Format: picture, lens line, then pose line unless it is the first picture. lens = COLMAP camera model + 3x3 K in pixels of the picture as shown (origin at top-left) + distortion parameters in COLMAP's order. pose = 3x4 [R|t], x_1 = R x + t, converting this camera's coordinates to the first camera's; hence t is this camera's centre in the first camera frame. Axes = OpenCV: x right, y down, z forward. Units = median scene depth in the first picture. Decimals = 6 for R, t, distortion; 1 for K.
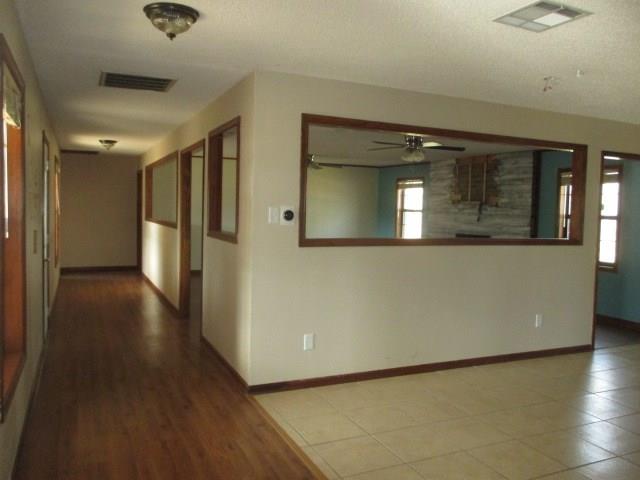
lens RADIAL K [[544.8, 0, 320.3], [0, 544.8, 239.4], [0, 0, 1]] dist [-0.011835, 0.017318]
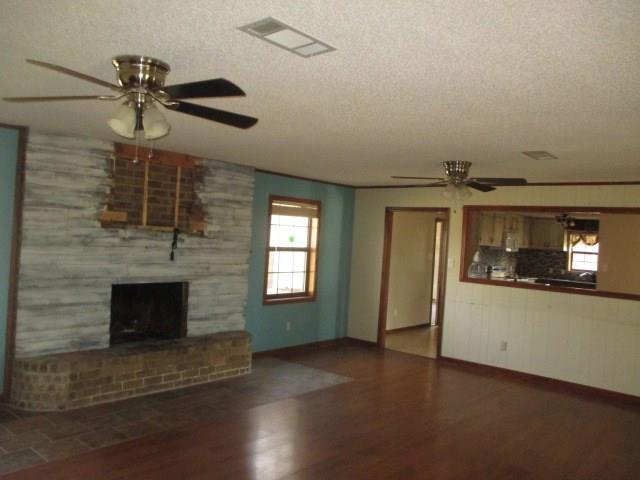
lens RADIAL K [[544.8, 0, 320.0], [0, 544.8, 238.9], [0, 0, 1]] dist [-0.011835, 0.017318]
pose [[-0.394432, -0.049588, 0.917586, -0.345746], [-0.011704, 0.998733, 0.048942, -0.091252], [-0.918851, 0.008565, -0.394513, 1.121082]]
